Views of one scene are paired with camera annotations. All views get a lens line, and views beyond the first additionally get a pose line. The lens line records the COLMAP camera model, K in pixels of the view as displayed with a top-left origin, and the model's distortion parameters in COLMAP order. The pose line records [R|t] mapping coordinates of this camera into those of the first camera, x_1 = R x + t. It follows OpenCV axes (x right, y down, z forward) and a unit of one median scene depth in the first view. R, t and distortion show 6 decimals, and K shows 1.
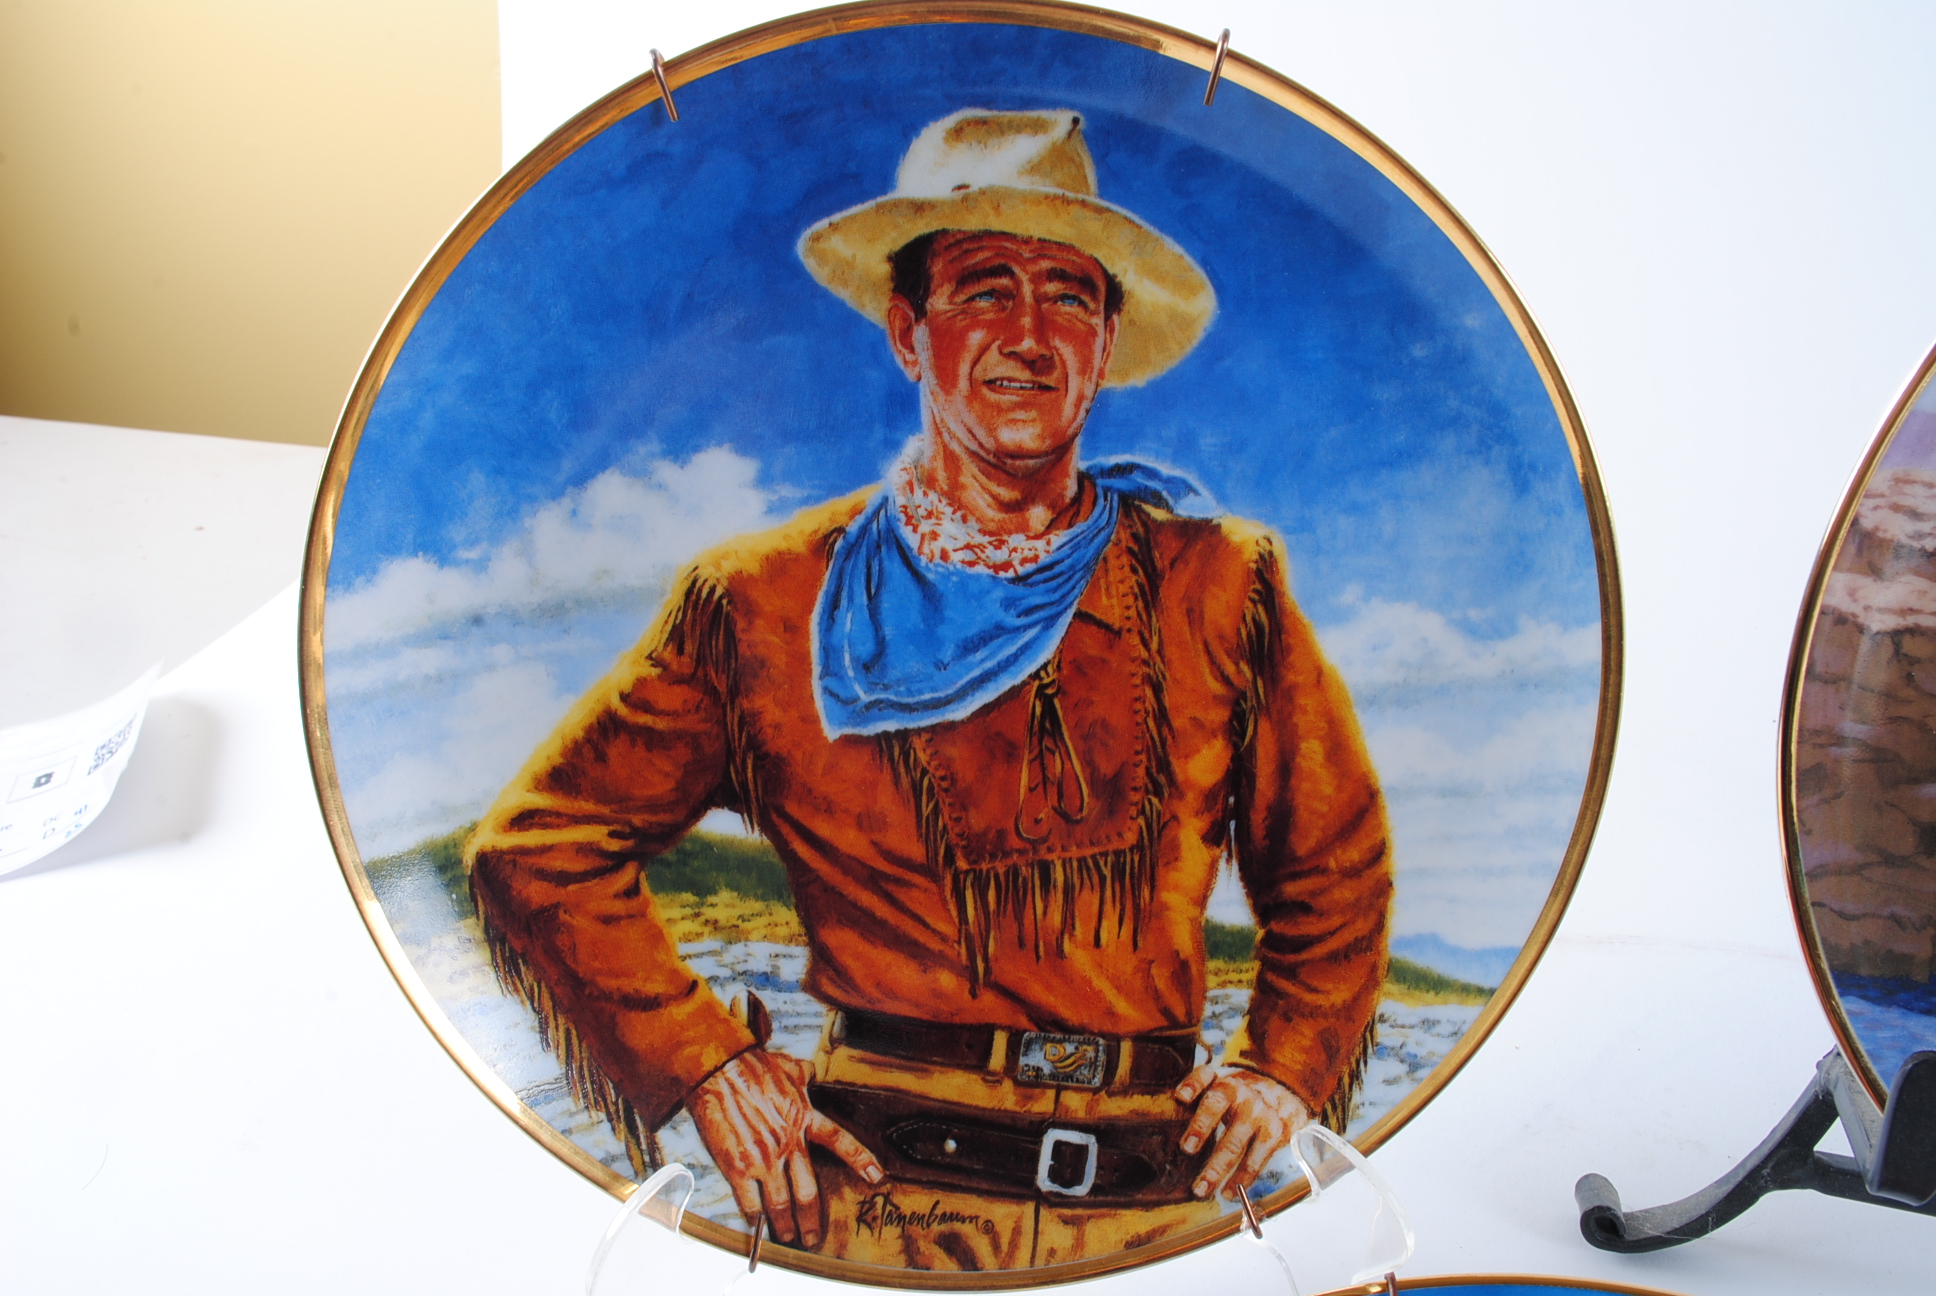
lens RADIAL K [[1499.6, 0, 963.4], [0, 1499.6, 648.2], [0, 0, 1]] dist [-0.090741, 0.007525]
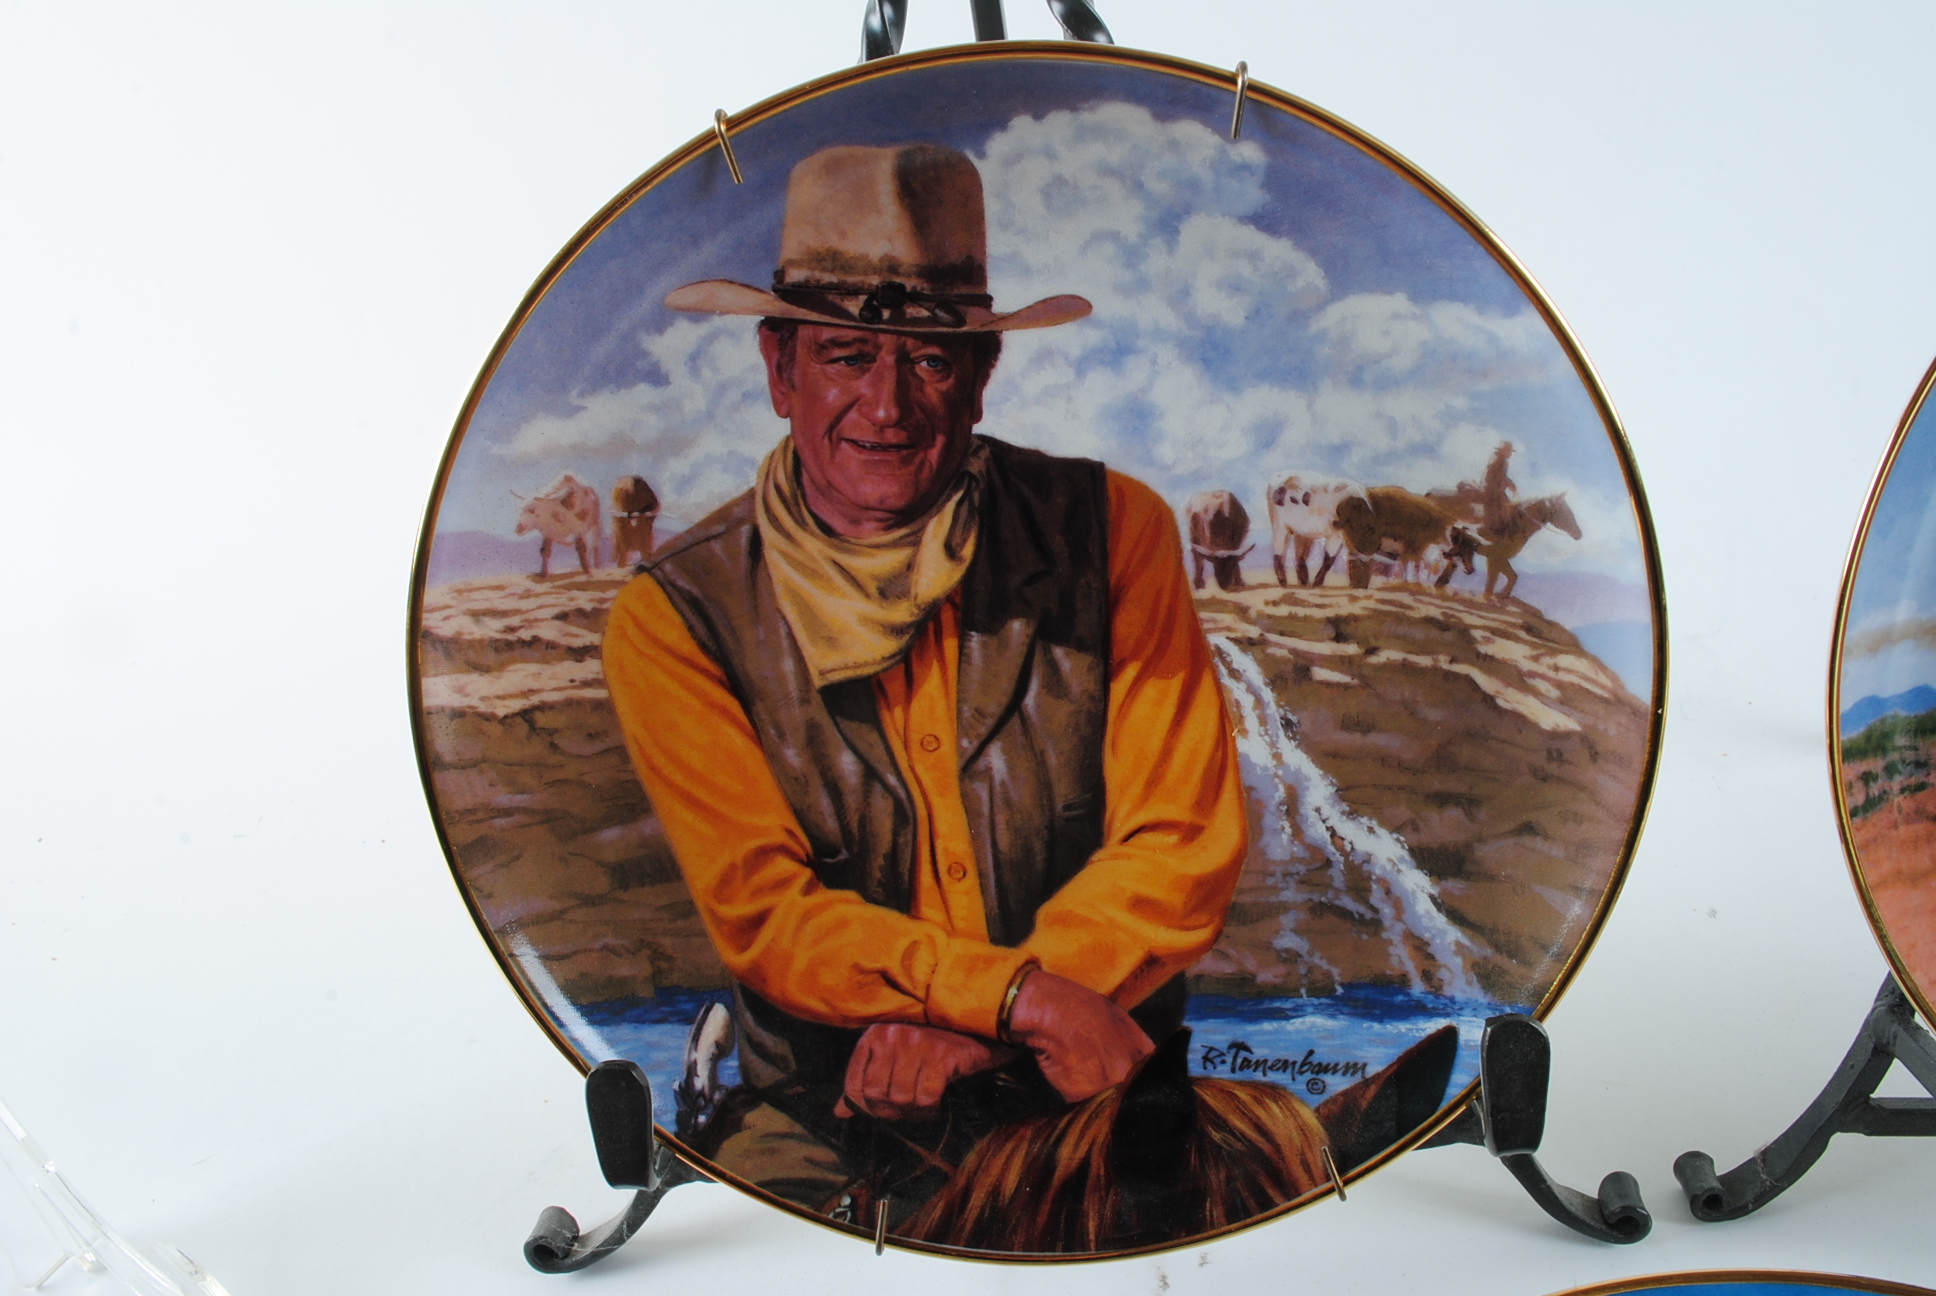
lens RADIAL K [[1499.6, 0, 963.6], [0, 1499.6, 643.6], [0, 0, 1]] dist [-0.090741, 0.007525]
pose [[0.954957, -0.195738, 0.223032, 0.650533], [0.205173, 0.978527, -0.019713, 0.027934], [-0.214384, 0.064585, 0.974612, -0.221496]]
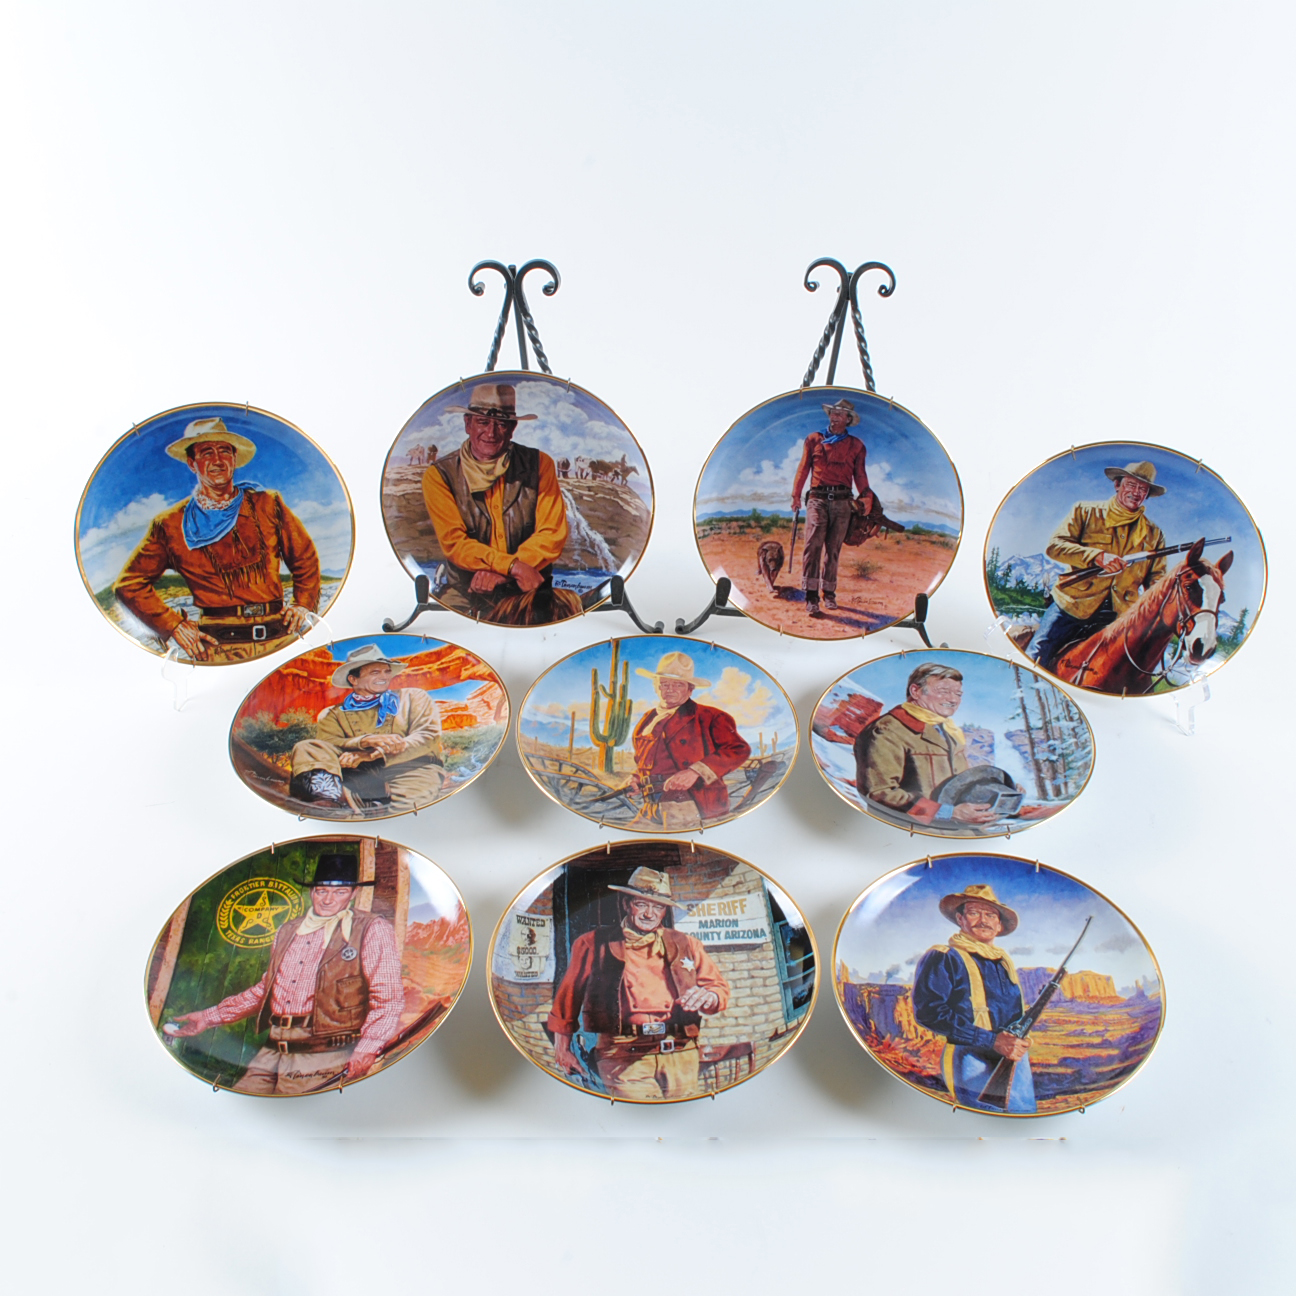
lens RADIAL K [[1612.7, 0, 645.9], [0, 1612.7, 650.1], [0, 0, 1]] dist [-0.062238, 0.000000]
pose [[0.942854, -0.190422, 0.273435, -0.175443], [0.130258, 0.965952, 0.223541, -0.567189], [-0.306692, -0.175149, 0.935555, -4.137081]]
